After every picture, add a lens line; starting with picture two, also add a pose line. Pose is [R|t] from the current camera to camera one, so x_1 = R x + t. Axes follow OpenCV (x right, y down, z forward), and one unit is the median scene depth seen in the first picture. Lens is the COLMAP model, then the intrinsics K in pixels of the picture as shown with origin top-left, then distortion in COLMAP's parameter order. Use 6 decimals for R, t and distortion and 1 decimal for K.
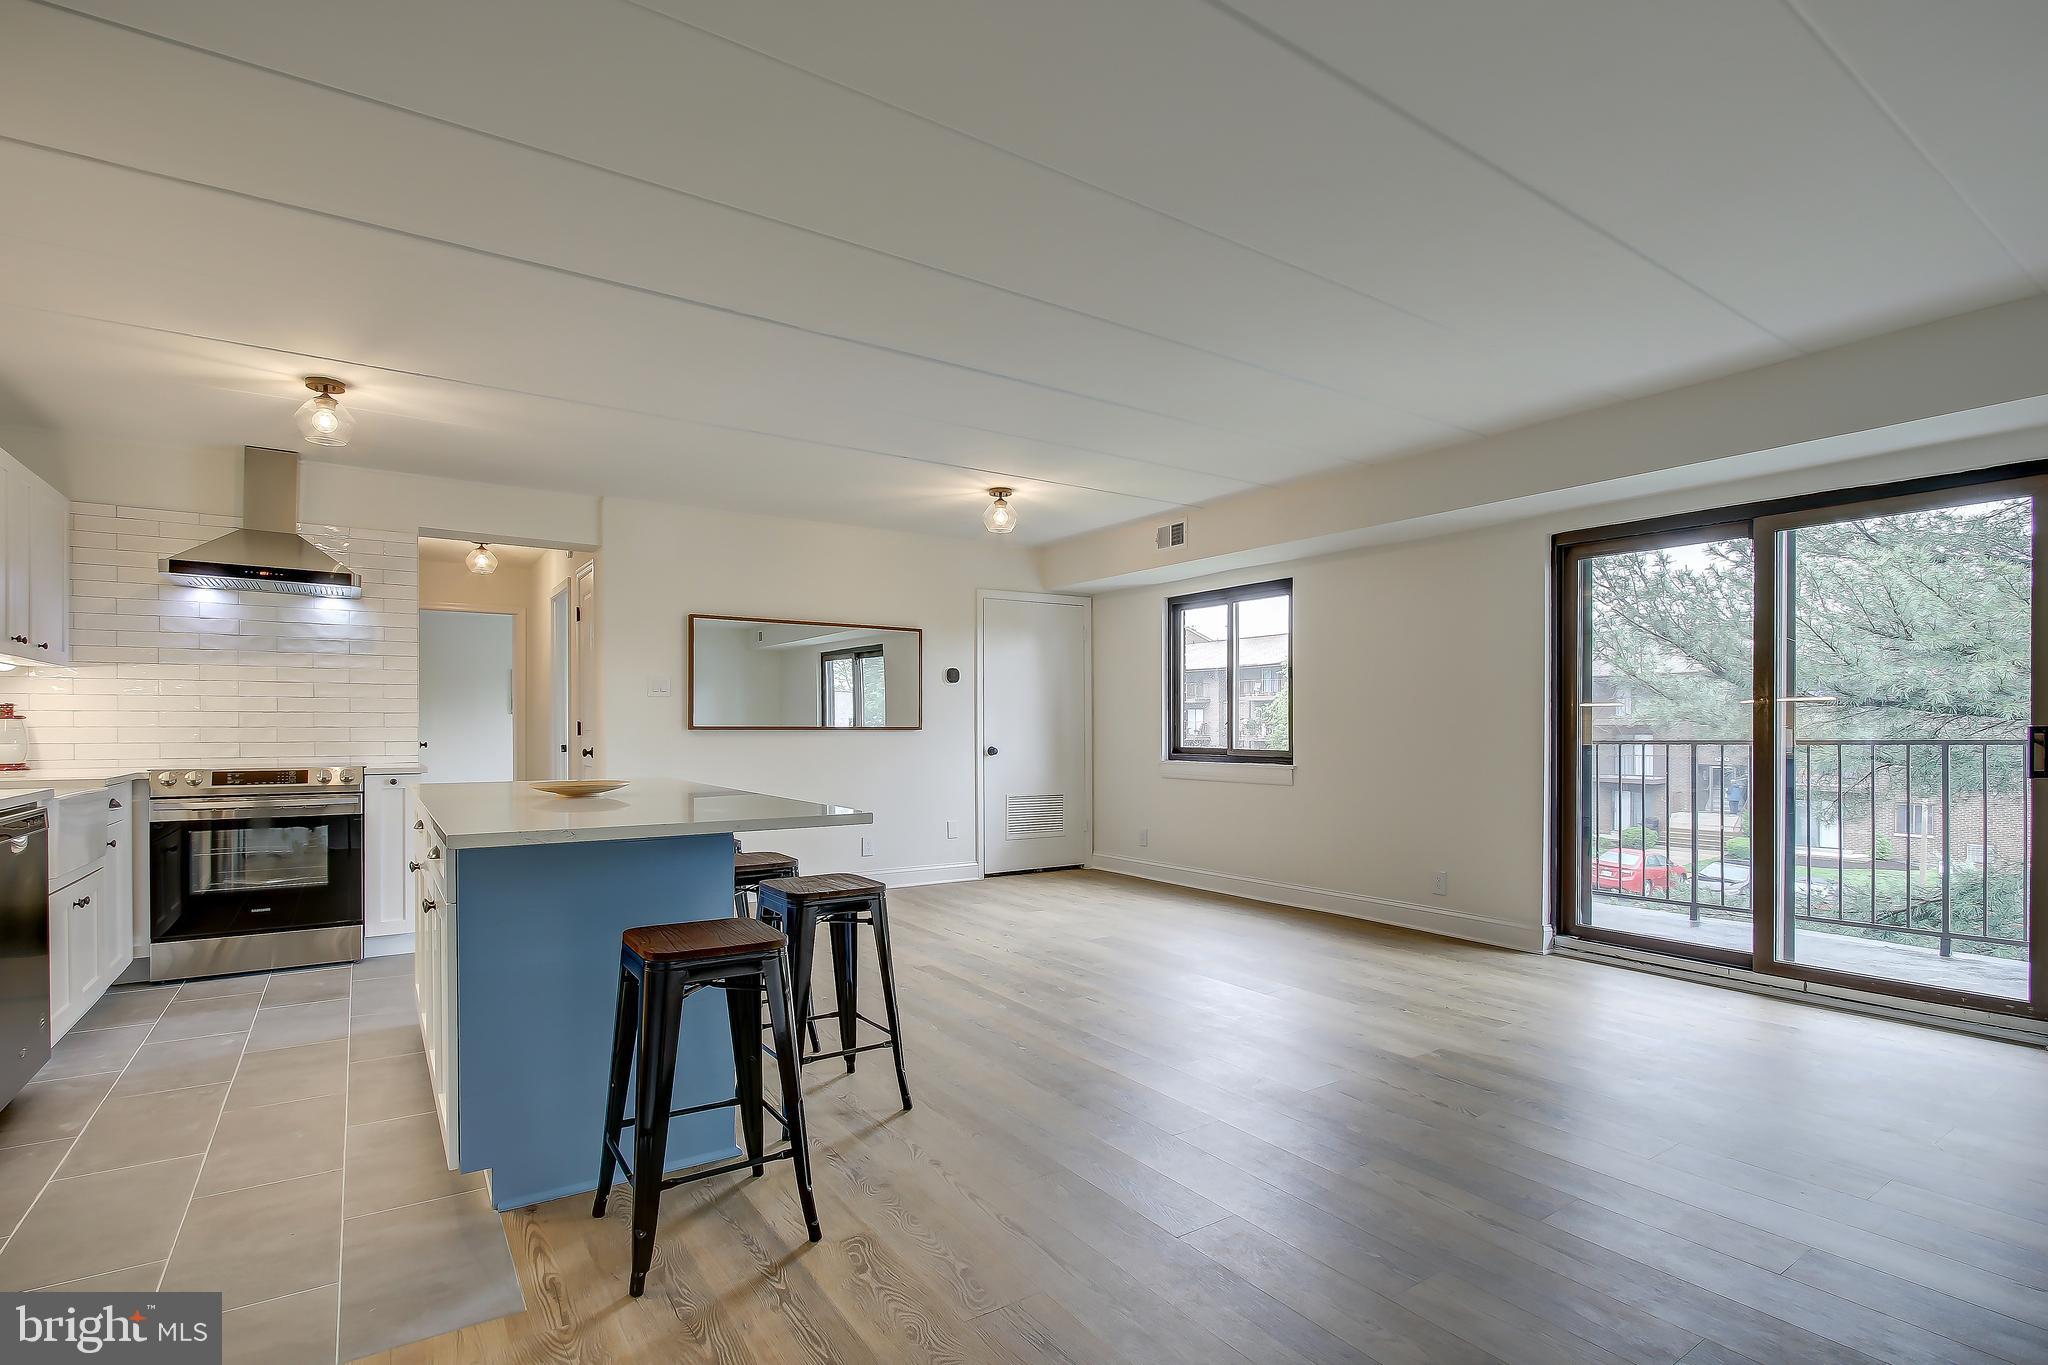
lens RADIAL K [[971.6, 0, 1027.7], [0, 971.6, 739.4], [0, 0, 1]] dist [-0.020794, 0.003603]
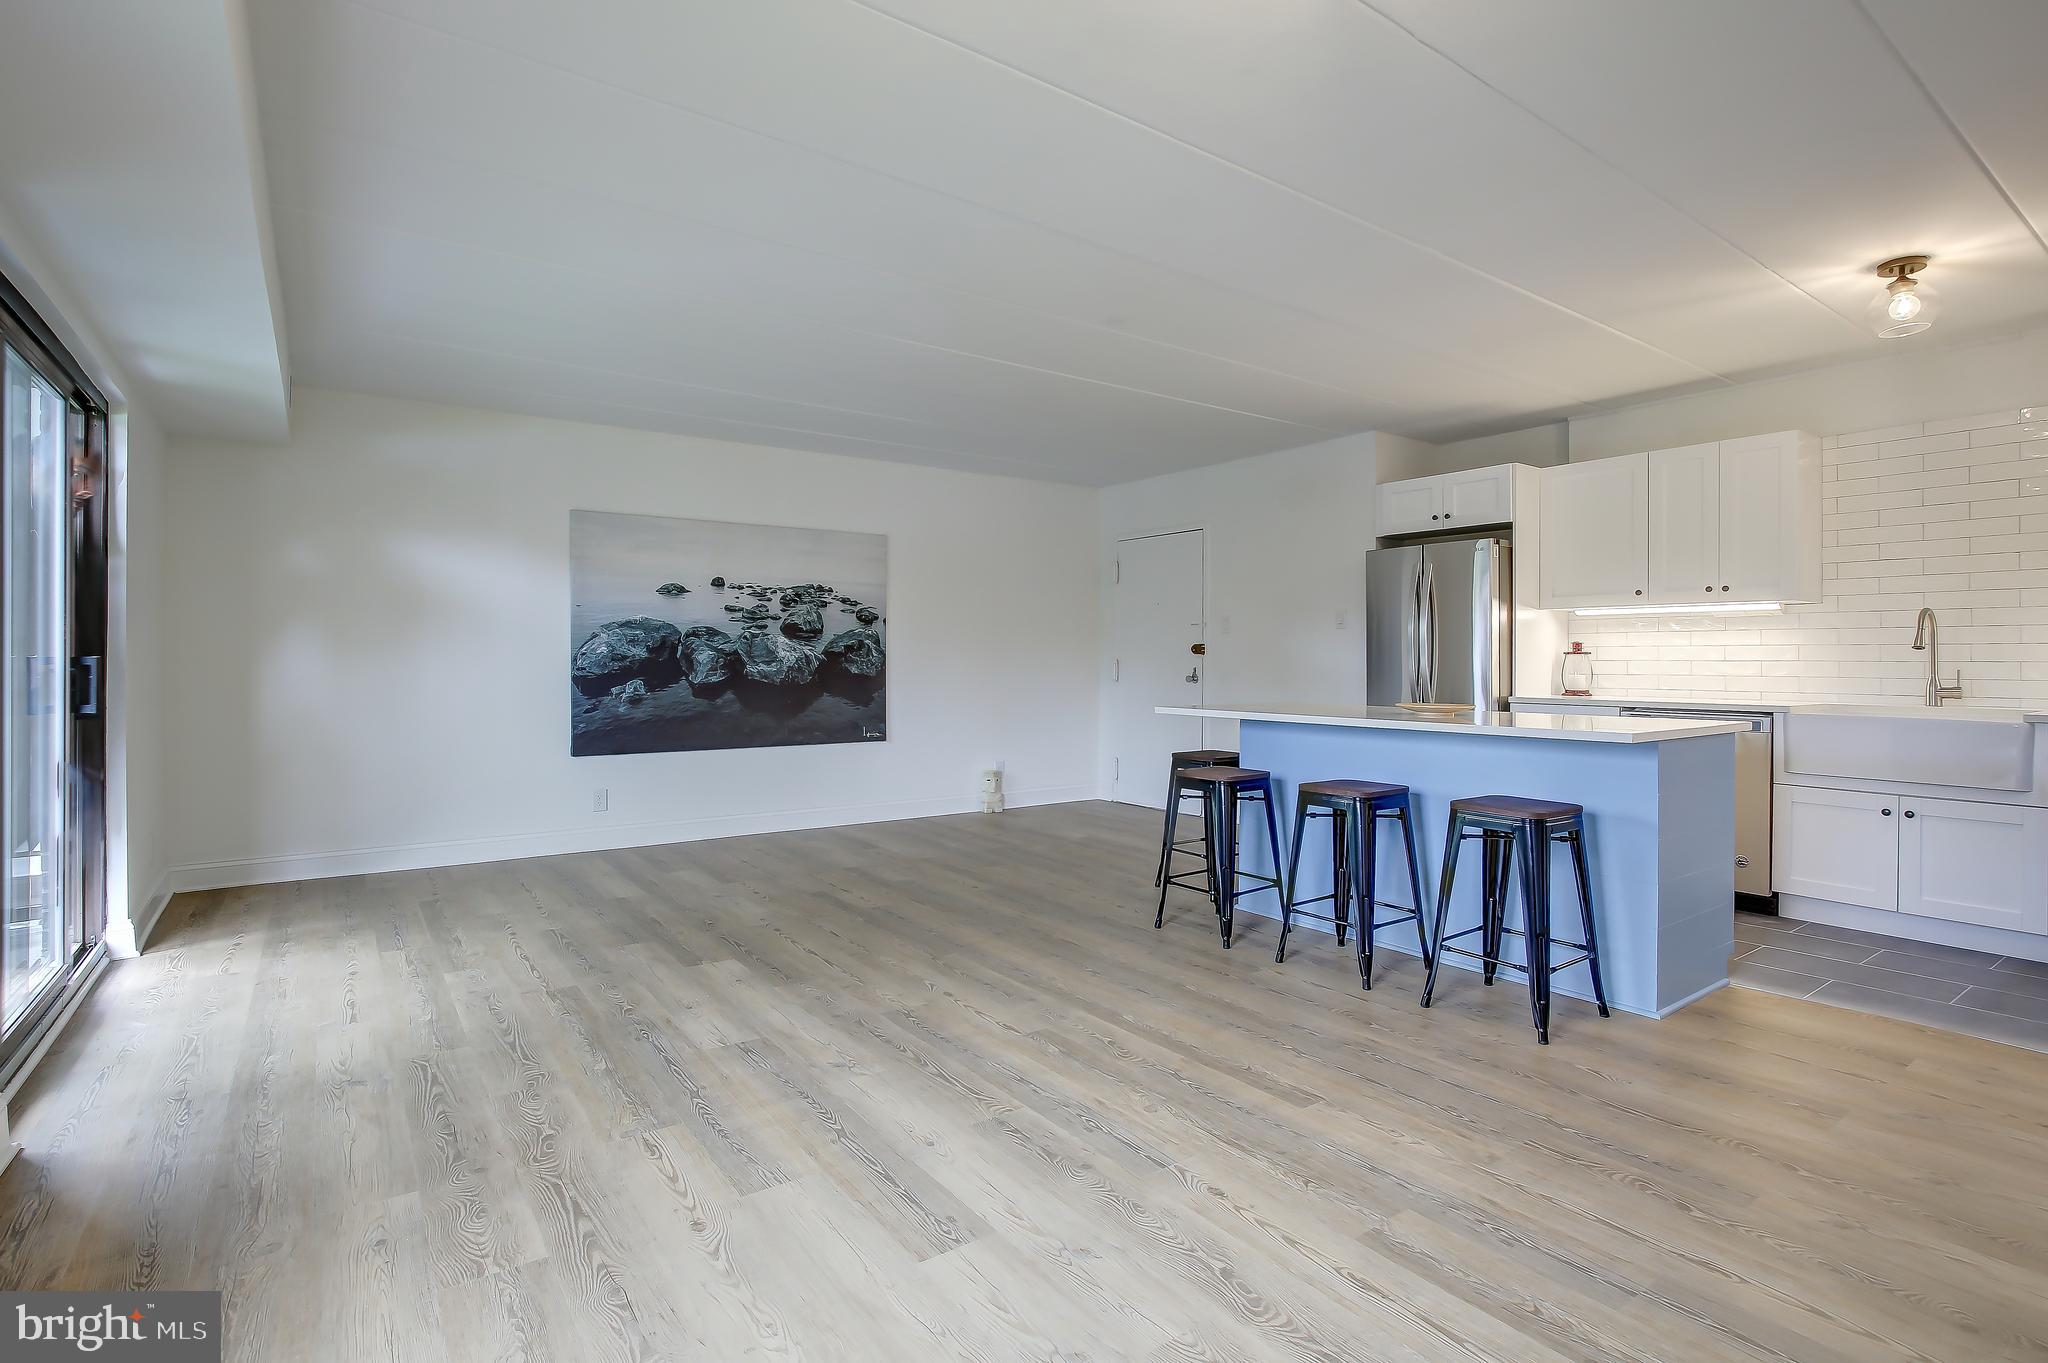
lens RADIAL K [[971.6, 0, 1024.4], [0, 971.6, 660.2], [0, 0, 1]] dist [-0.020794, 0.003603]
pose [[-0.999854, -0.003309, -0.016775, 0.058349], [-0.003569, 0.999874, 0.015477, -0.018848], [0.016722, 0.015534, -0.999739, 1.424589]]
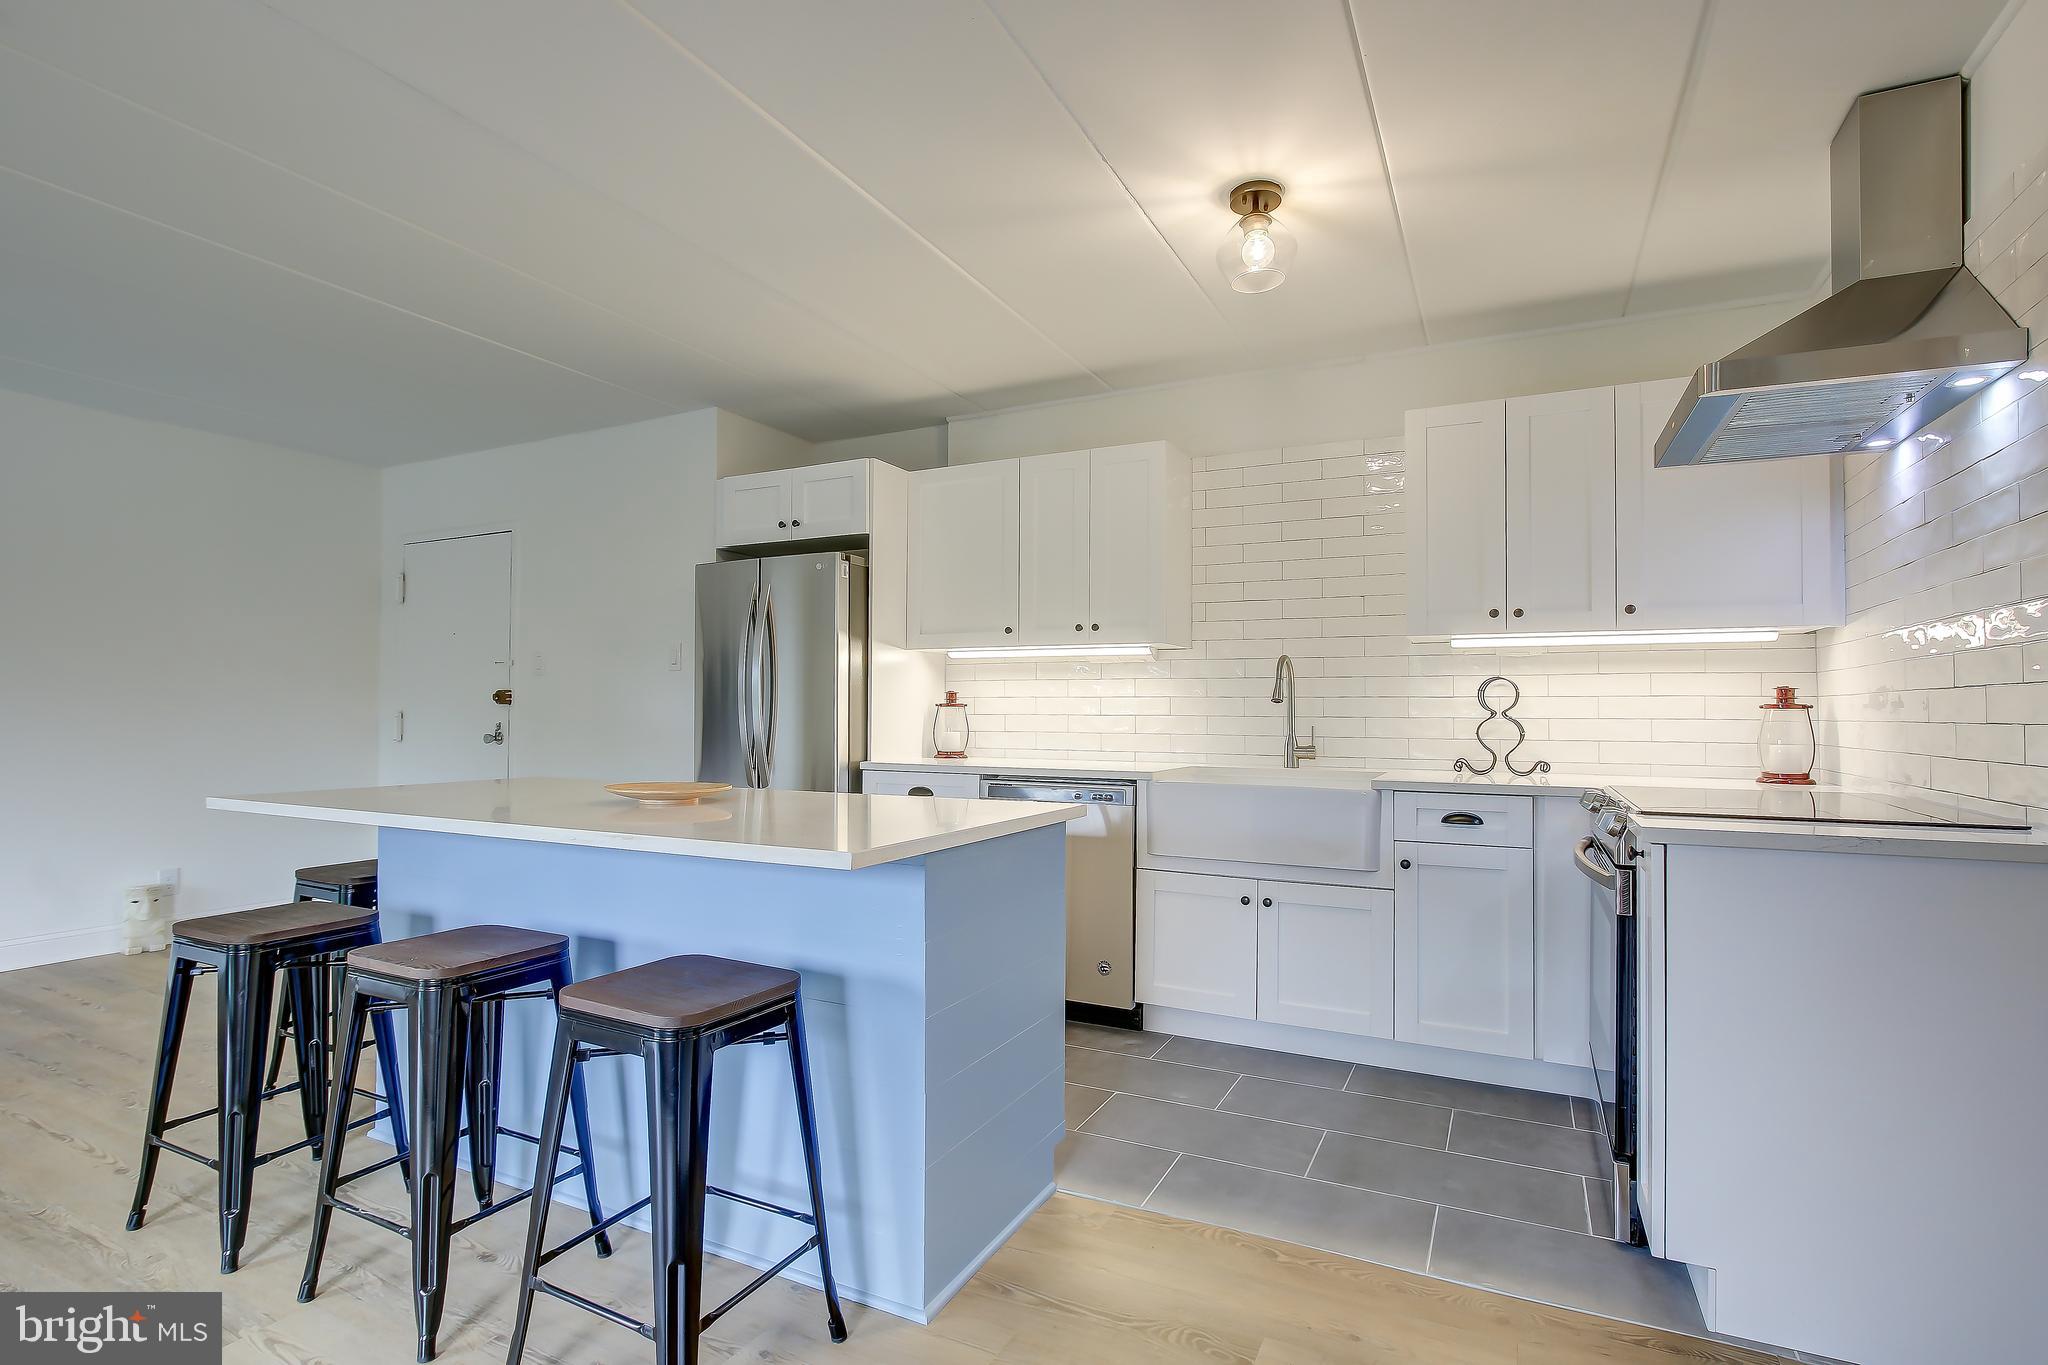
lens RADIAL K [[971.6, 0, 1023.8], [0, 971.6, 698.8], [0, 0, 1]] dist [-0.020794, 0.003603]
pose [[-0.877225, -0.013354, -0.479893, -0.214605], [-0.013456, 0.999904, -0.003227, -0.016230], [0.479891, 0.003627, -0.877321, 1.155535]]
